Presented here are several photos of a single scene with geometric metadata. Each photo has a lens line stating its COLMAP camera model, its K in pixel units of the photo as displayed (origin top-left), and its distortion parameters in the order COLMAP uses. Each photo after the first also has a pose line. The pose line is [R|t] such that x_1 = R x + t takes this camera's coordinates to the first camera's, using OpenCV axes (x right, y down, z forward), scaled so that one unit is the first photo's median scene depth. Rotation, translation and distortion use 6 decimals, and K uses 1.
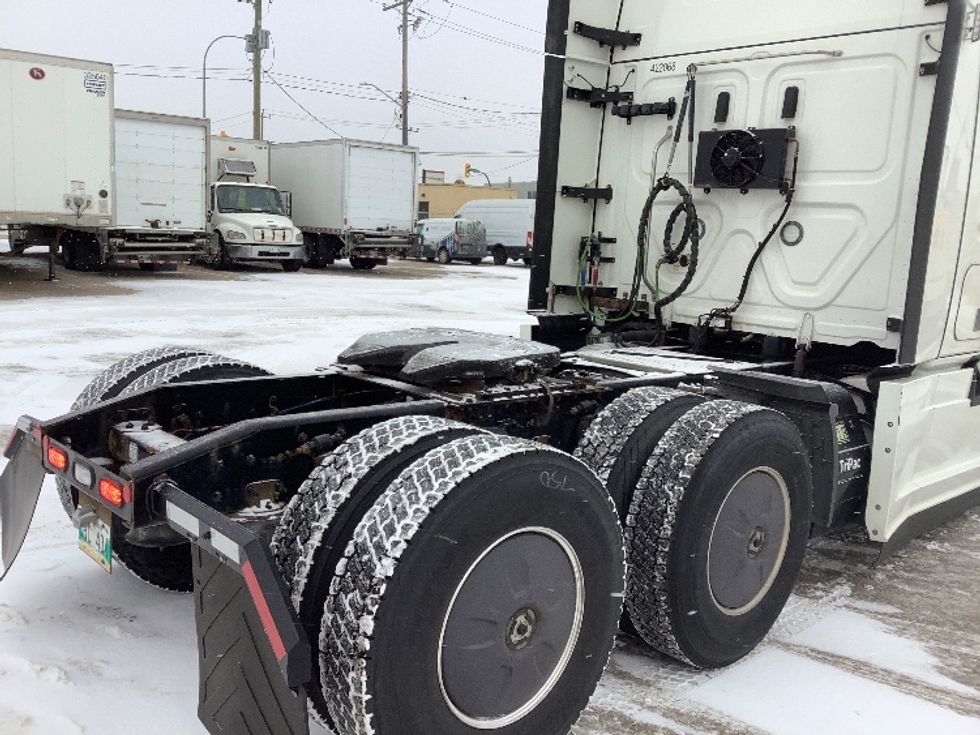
lens RADIAL K [[880.7, 0, 485.7], [0, 880.7, 370.9], [0, 0, 1]] dist [0.124228, -0.227476]
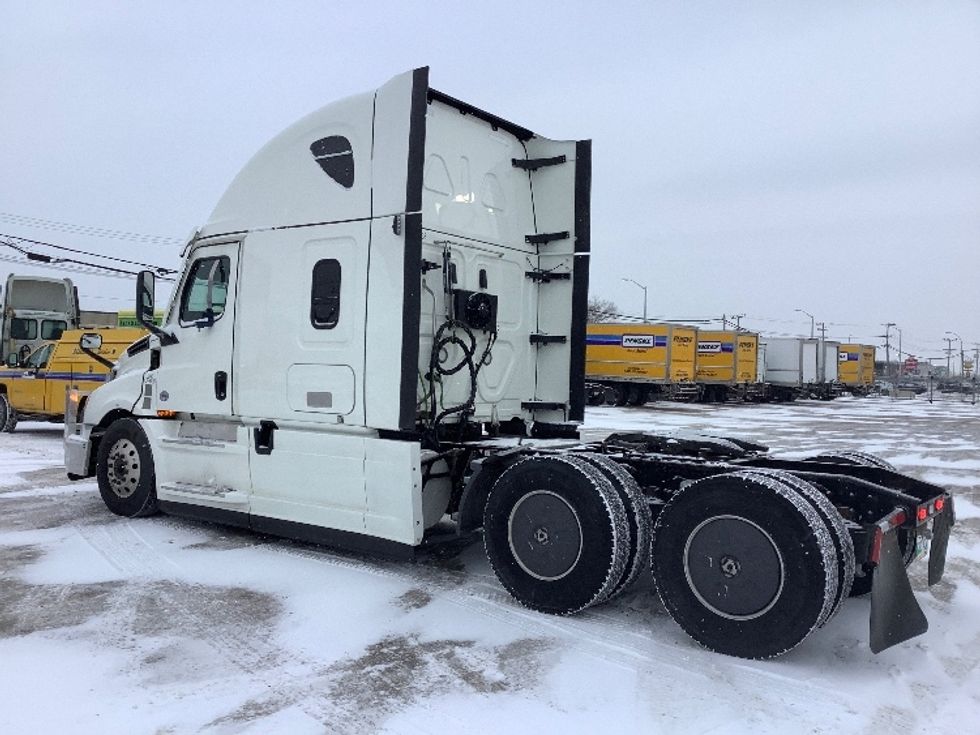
lens RADIAL K [[880.7, 0, 485.7], [0, 880.7, 370.9], [0, 0, 1]] dist [0.124228, -0.227476]
pose [[-0.181323, -0.053566, 0.981964, -1.192101], [0.119451, 0.989923, 0.076057, -0.243579], [-0.976142, 0.131088, -0.173097, 1.235320]]
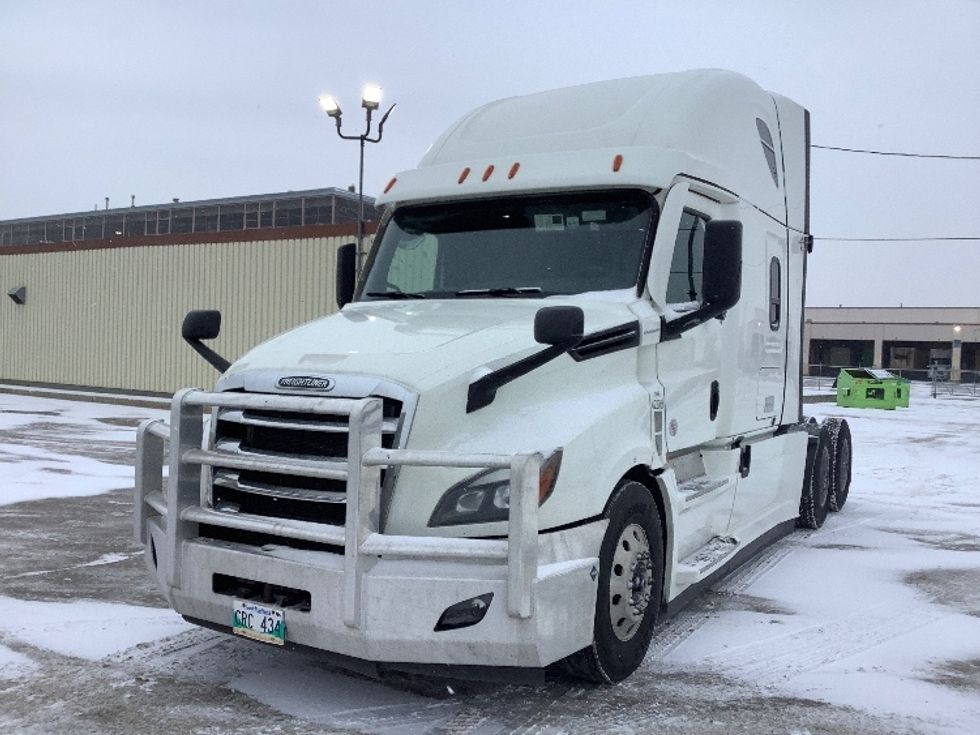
lens RADIAL K [[886.0, 0, 490.0], [0, 886.0, 367.5], [0, 0, 1]] dist [0.135880, -0.261610]
pose [[-0.951531, -0.071875, -0.299037, 1.015707], [-0.123218, 0.979956, 0.156537, -0.336919], [0.281792, 0.185797, -0.941314, 2.388691]]
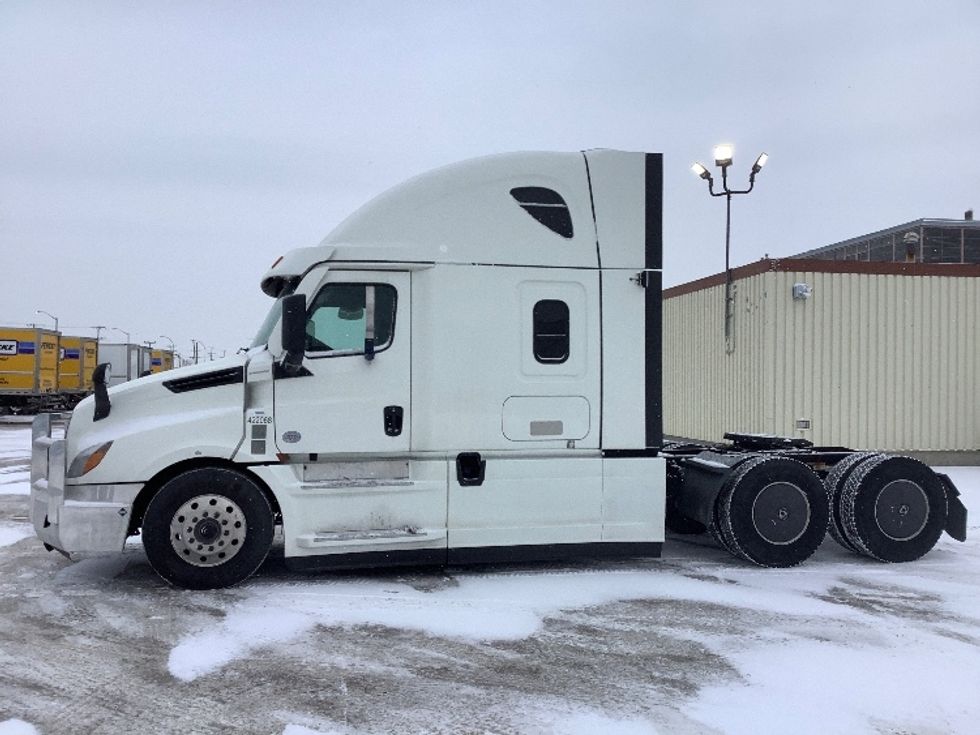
lens RADIAL K [[880.7, 0, 485.7], [0, 880.7, 370.9], [0, 0, 1]] dist [0.124228, -0.227476]
pose [[-0.865660, -0.043074, 0.498775, -0.446509], [0.034874, 0.988683, 0.145909, -0.444664], [-0.499416, 0.143702, -0.854362, 2.578301]]
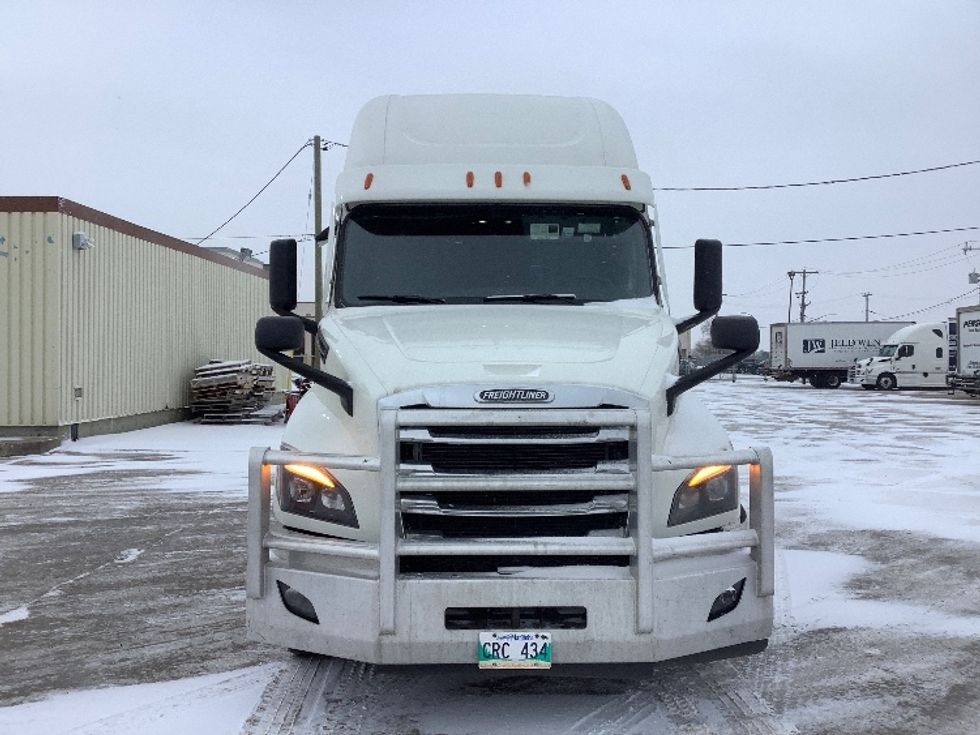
lens RADIAL K [[880.7, 0, 485.7], [0, 880.7, 370.9], [0, 0, 1]] dist [0.124228, -0.227476]
pose [[-0.641347, -0.039408, -0.766238, 1.526734], [-0.161296, 0.983287, 0.084435, -0.259347], [0.750105, 0.177744, -0.636985, 2.055883]]
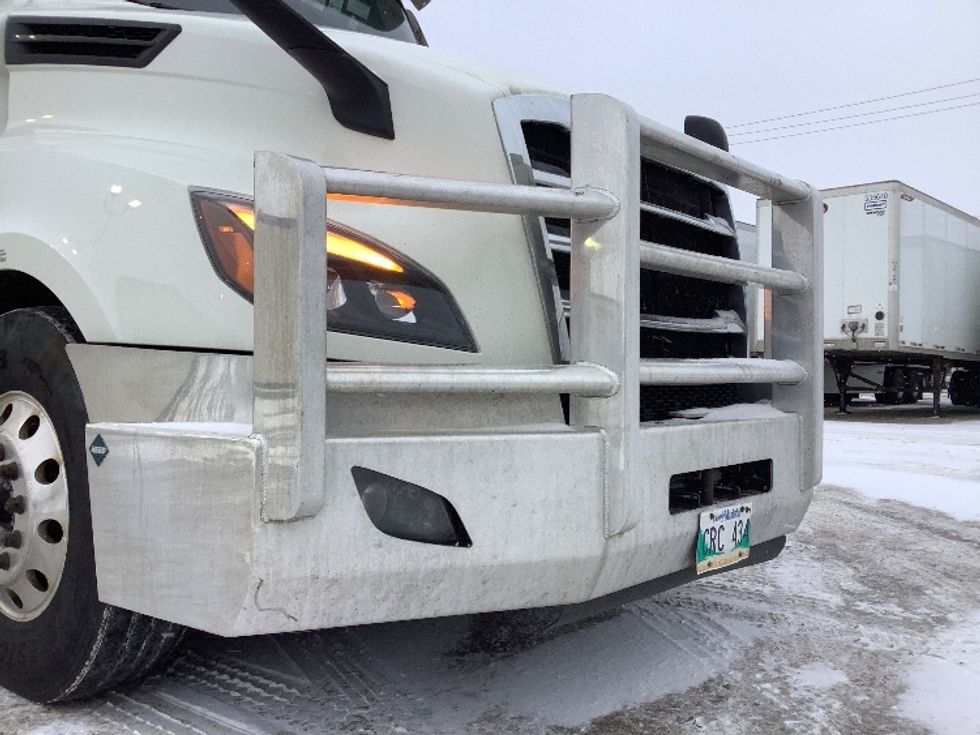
lens RADIAL K [[886.0, 0, 490.0], [0, 886.0, 367.5], [0, 0, 1]] dist [0.135880, -0.261610]
pose [[0.144064, -0.050632, -0.988272, 1.380560], [-0.166697, 0.983177, -0.074671, -0.013626], [0.975427, 0.175499, 0.133200, 1.476280]]
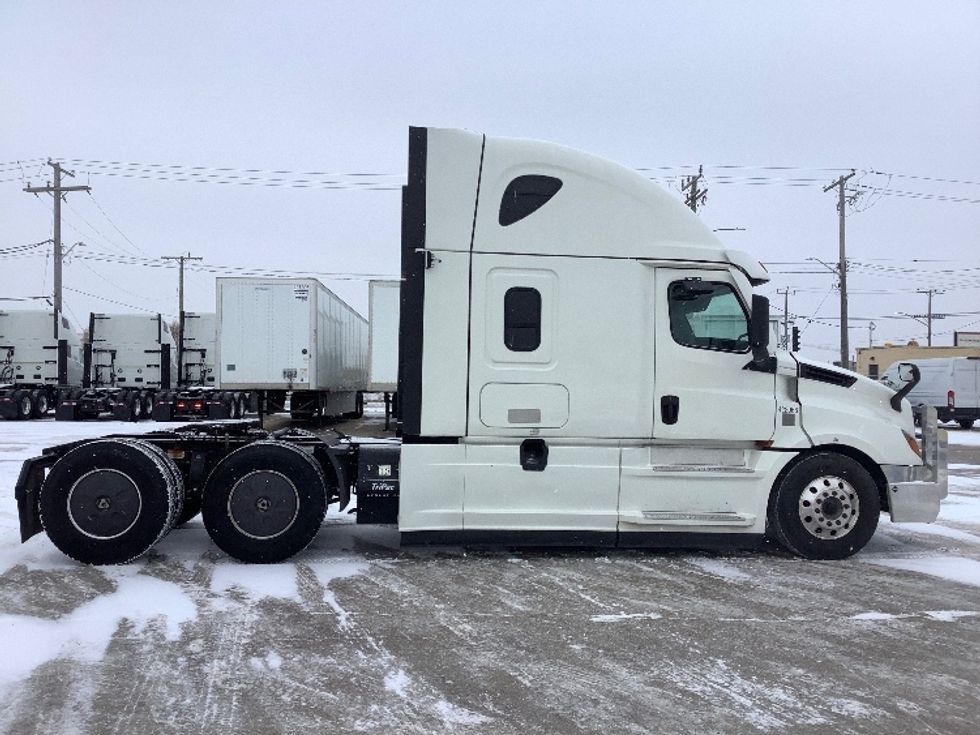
lens RADIAL K [[880.7, 0, 485.7], [0, 880.7, 370.9], [0, 0, 1]] dist [0.124228, -0.227476]
pose [[0.813799, -0.041718, -0.579648, 1.339386], [-0.071329, 0.982708, -0.170870, 0.133343], [0.576753, 0.180400, 0.796751, -0.327689]]
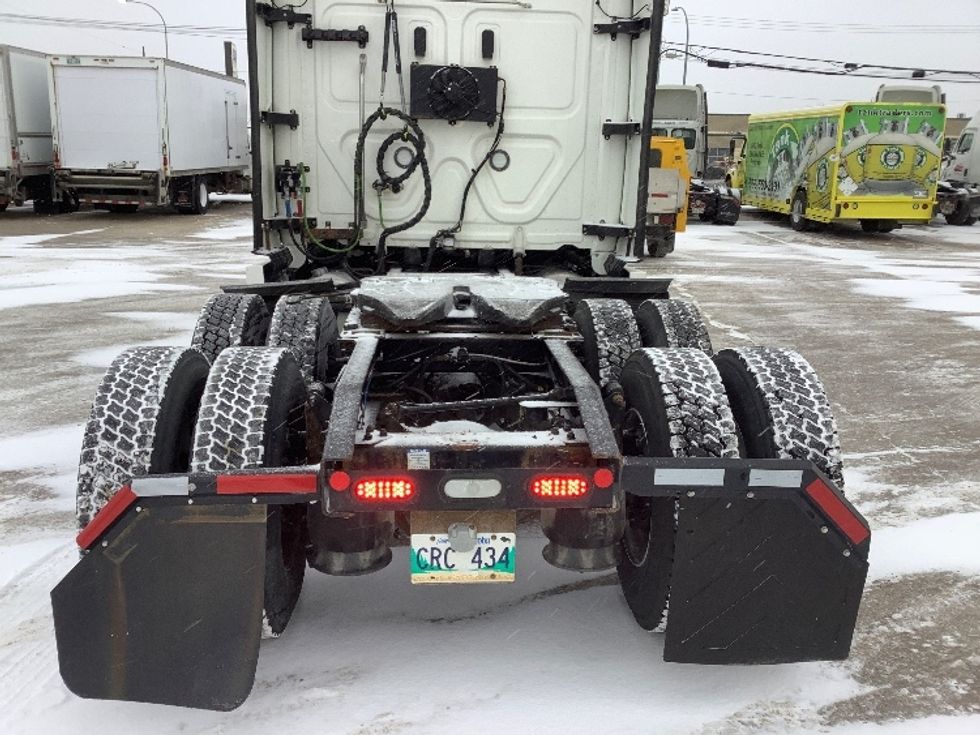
lens RADIAL K [[880.7, 0, 485.7], [0, 880.7, 370.9], [0, 0, 1]] dist [0.124228, -0.227476]
pose [[0.632471, -0.213374, 0.744616, -0.582076], [0.133962, 0.976956, 0.166166, -0.075710], [-0.762912, -0.005345, 0.646480, 0.241580]]
